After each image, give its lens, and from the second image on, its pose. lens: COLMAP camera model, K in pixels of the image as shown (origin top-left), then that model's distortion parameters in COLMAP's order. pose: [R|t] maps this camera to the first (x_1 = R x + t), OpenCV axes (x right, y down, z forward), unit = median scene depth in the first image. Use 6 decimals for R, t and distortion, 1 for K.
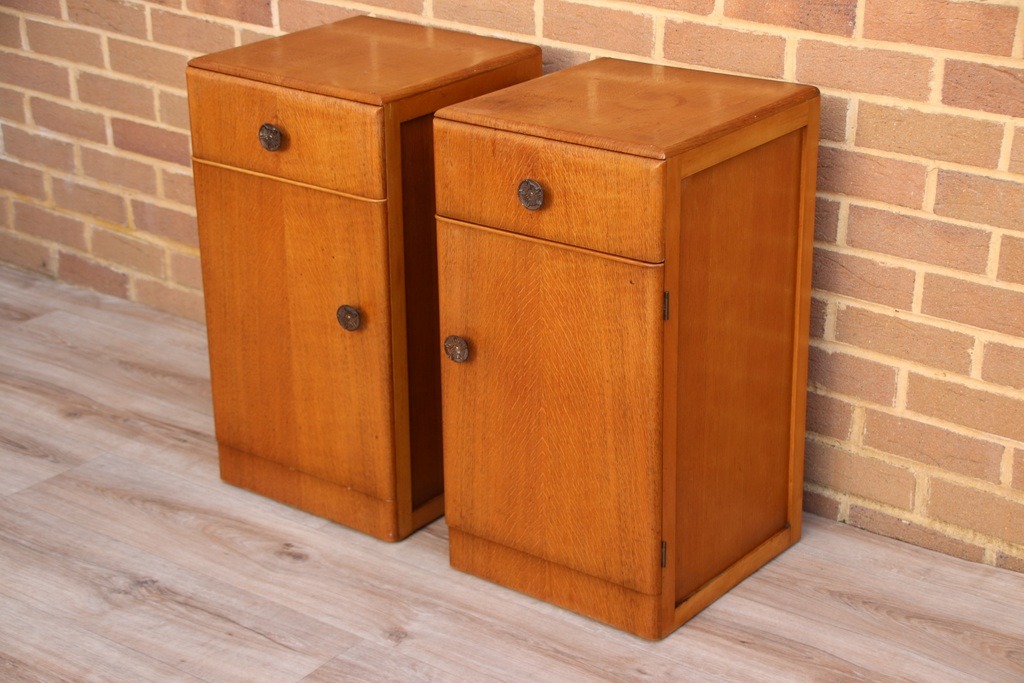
lens RADIAL K [[1888.2, 0, 507.8], [0, 1888.2, 370.8], [0, 0, 1]] dist [0.314979, 0.570656]
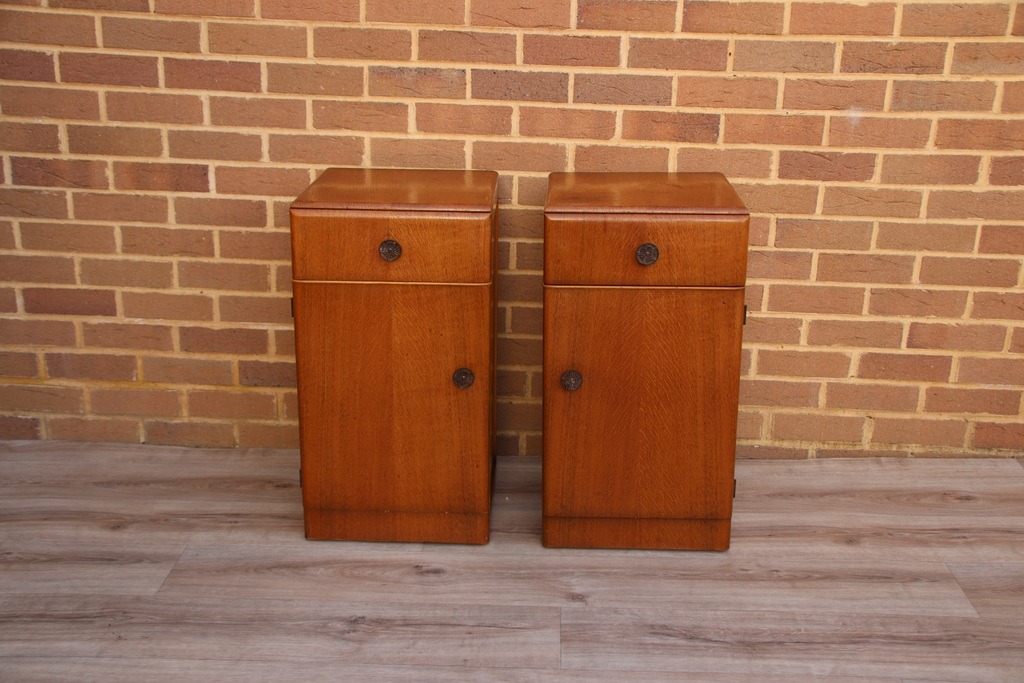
lens RADIAL K [[1206.6, 0, 511.4], [0, 1206.6, 357.3], [0, 0, 1]] dist [-0.022177, 0.400182]
pose [[0.812079, -0.167409, 0.559019, -0.519437], [0.206972, 0.978317, -0.007690, -0.028465], [-0.545610, 0.121946, 0.829119, 0.287752]]
